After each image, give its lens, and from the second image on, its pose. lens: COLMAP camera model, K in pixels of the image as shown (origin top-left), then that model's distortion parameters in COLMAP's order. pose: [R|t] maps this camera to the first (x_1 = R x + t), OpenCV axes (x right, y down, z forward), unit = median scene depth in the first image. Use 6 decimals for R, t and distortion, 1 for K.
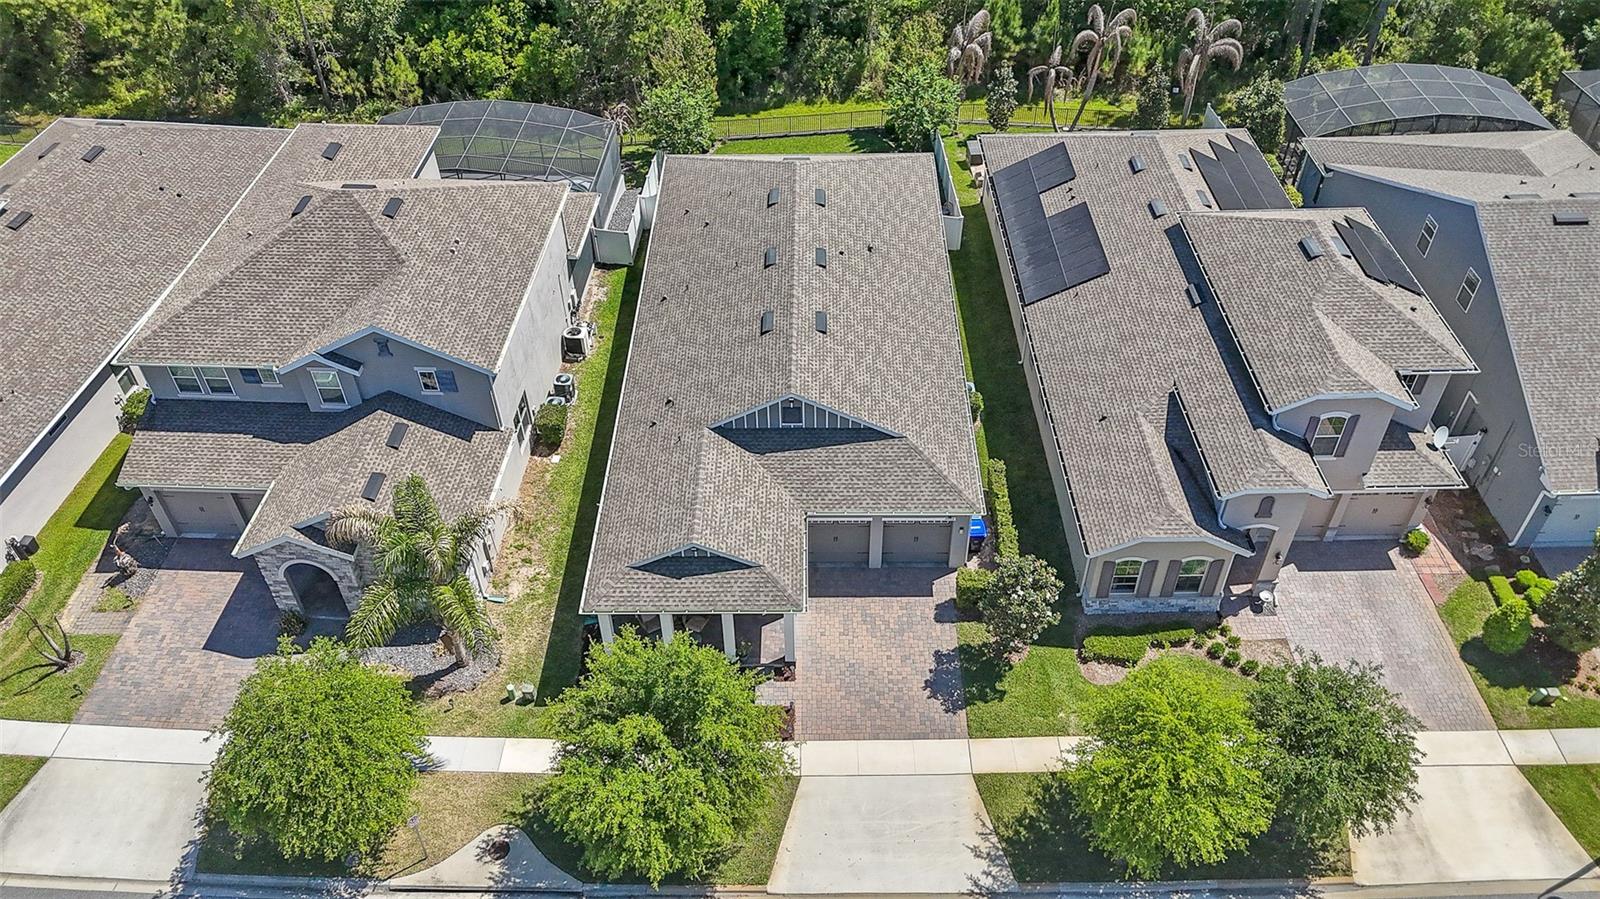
lens RADIAL K [[1206.3, 0, 800.0], [0, 1206.3, 449.5], [0, 0, 1]] dist [0.090242, -0.095097]
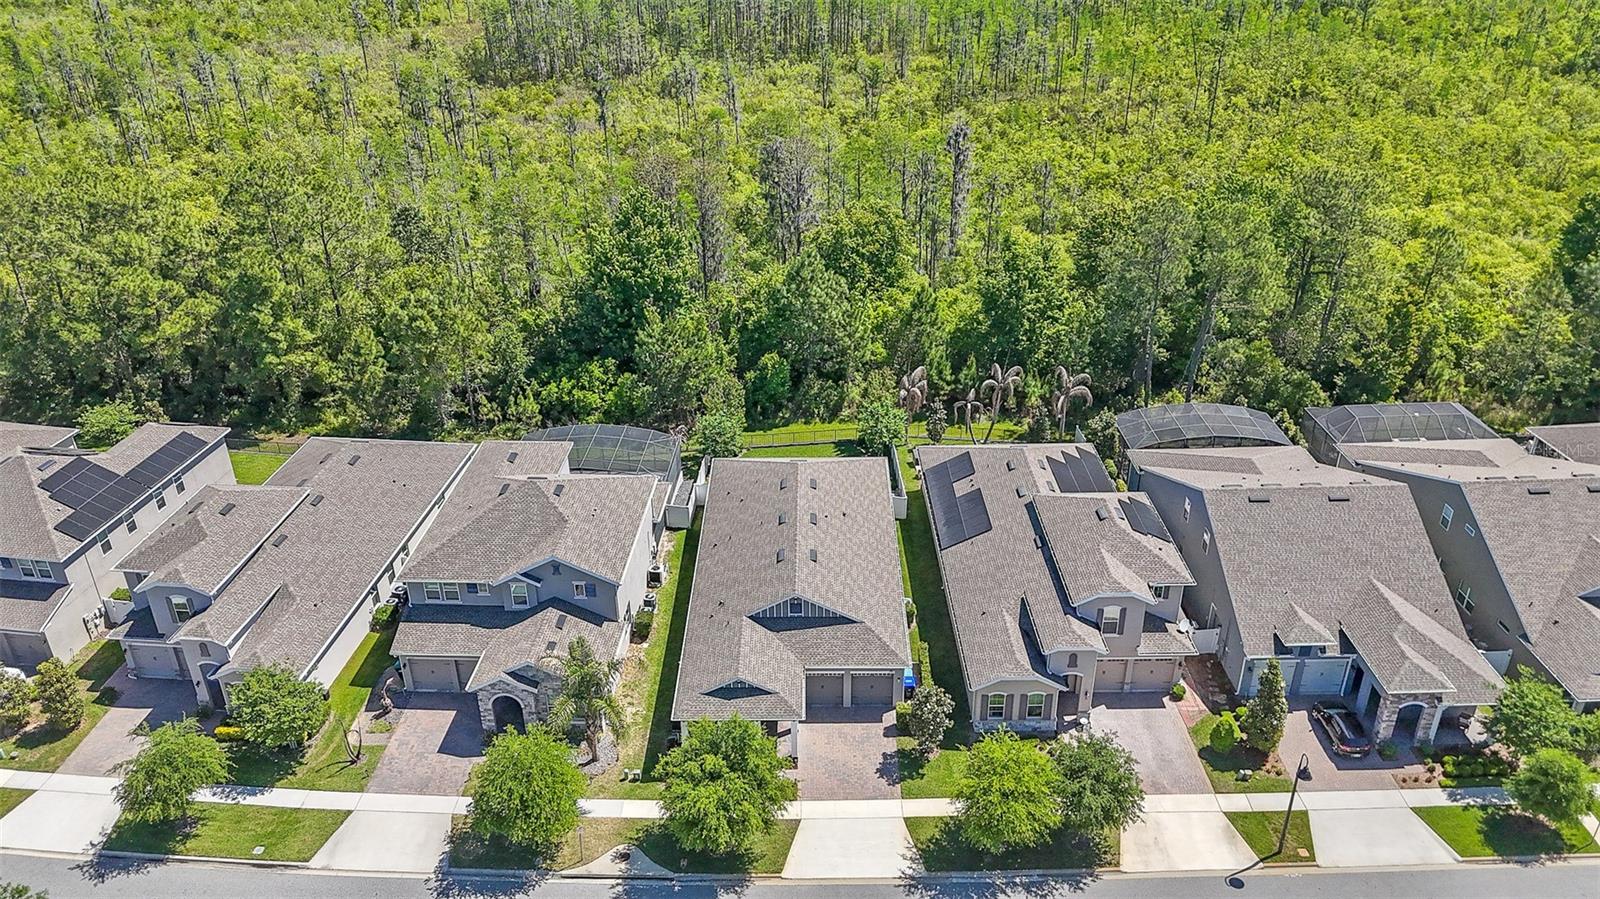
lens RADIAL K [[1205.3, 0, 800.0], [0, 1205.3, 449.5], [0, 0, 1]] dist [0.085072, -0.068257]
pose [[0.999999, 0.001104, 0.000733, -0.002380], [-0.000894, 0.970521, -0.241014, 0.156804], [-0.000978, 0.241013, 0.970521, -0.663906]]
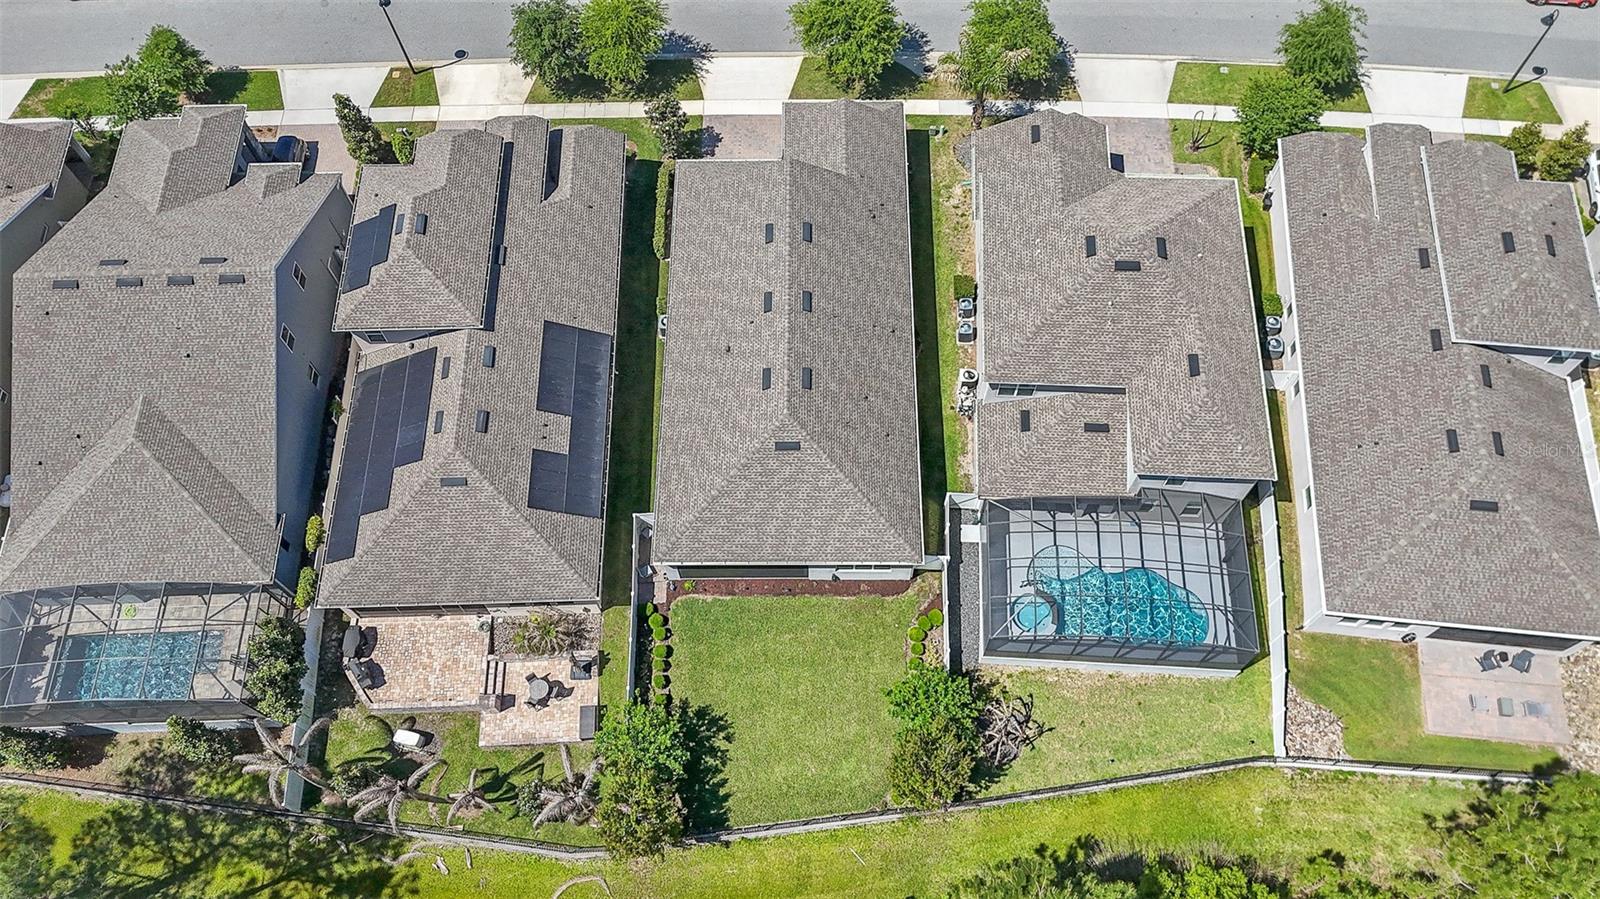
lens RADIAL K [[1176.1, 0, 800.0], [0, 1176.1, 449.5], [0, 0, 1]] dist [0.062772, -0.045470]
pose [[-0.999423, 0.019724, 0.027658, -0.054834], [0.021455, -0.264758, 0.964076, -1.576970], [0.026339, 0.964113, 0.264182, 0.918891]]
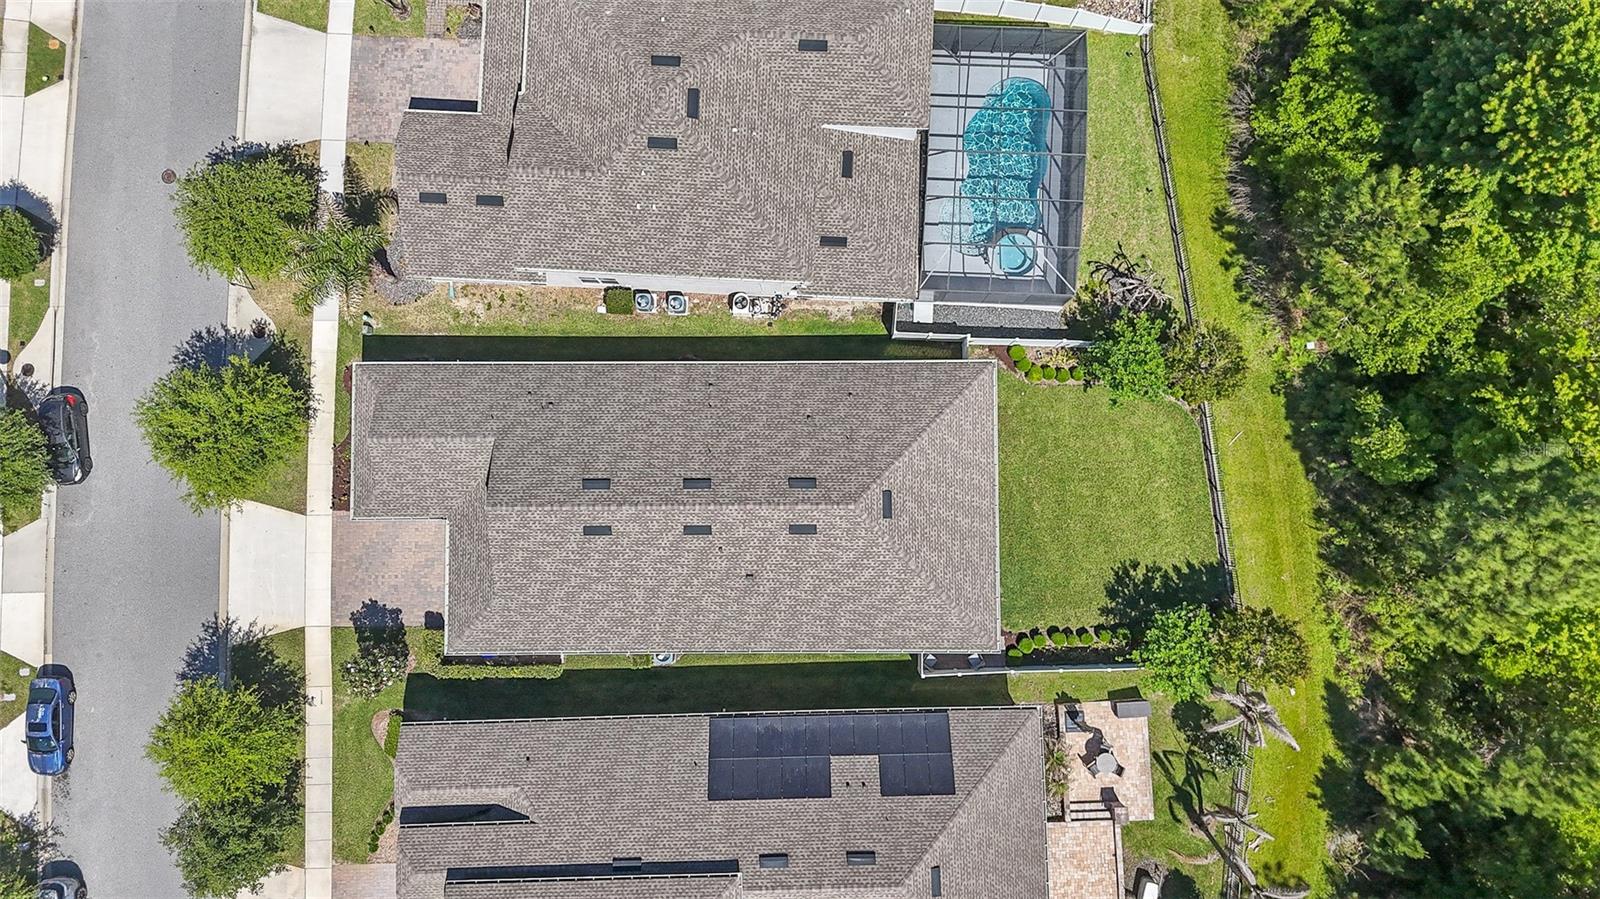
lens RADIAL K [[1173.0, 0, 764.0], [0, 1173.0, 452.9], [0, 0, 1]] dist [0.042846, 0.002023]
pose [[0.013479, 0.999347, -0.033513, -0.018410], [-0.659153, 0.034084, 0.751236, -1.103760], [0.751888, 0.011964, 0.659182, 0.391493]]
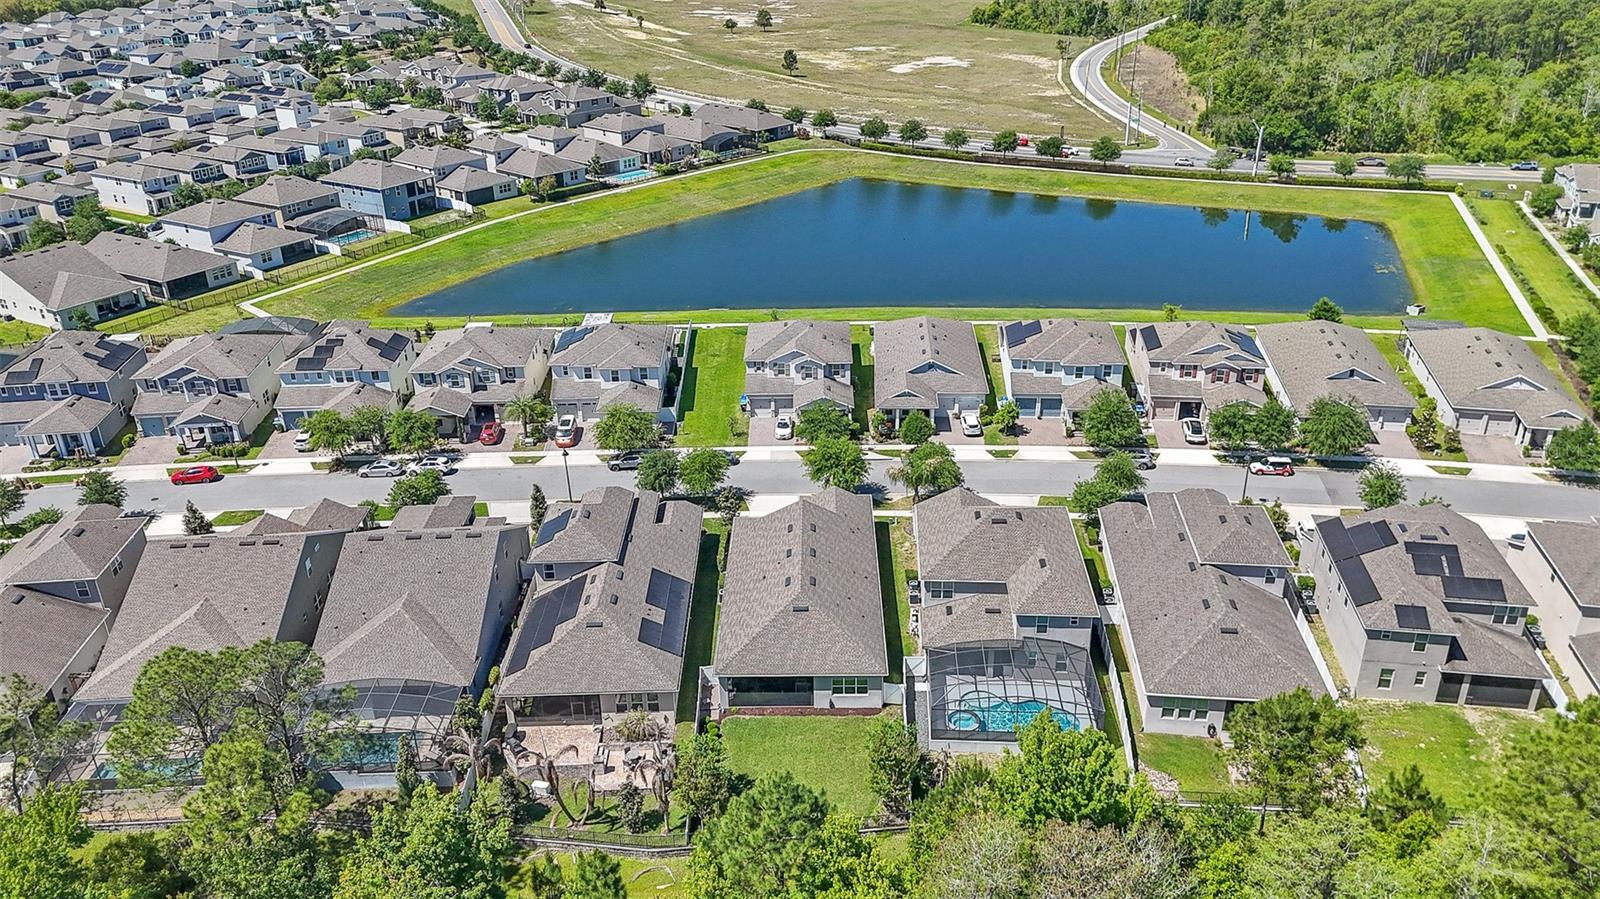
lens RADIAL K [[1187.9, 0, 802.7], [0, 1187.9, 450.0], [0, 0, 1]] dist [0.083676, -0.080095]
pose [[-0.999339, 0.032414, 0.016433, -0.053322], [0.027754, 0.388780, 0.920913, -2.417820], [0.023462, 0.920760, -0.389423, 1.848206]]
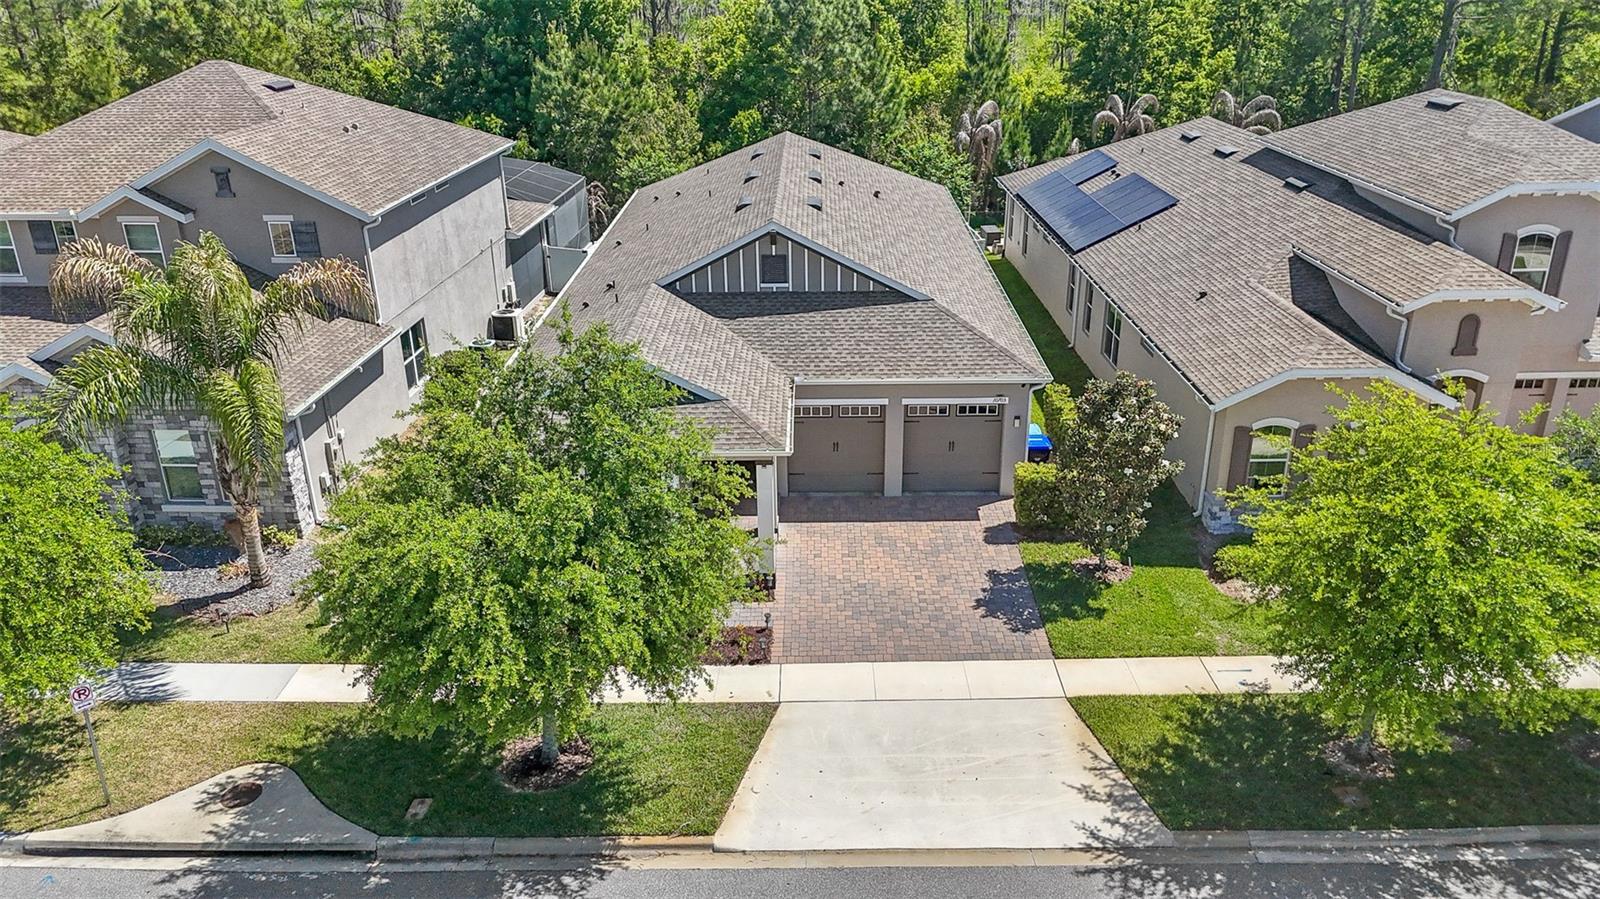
lens RADIAL K [[1187.9, 0, 802.7], [0, 1187.9, 450.0], [0, 0, 1]] dist [0.083676, -0.080095]
pose [[0.999997, 0.002423, -0.000362, 0.010601], [-0.002404, 0.941739, -0.336336, 0.308235], [-0.000474, 0.336336, 0.941742, 0.355305]]
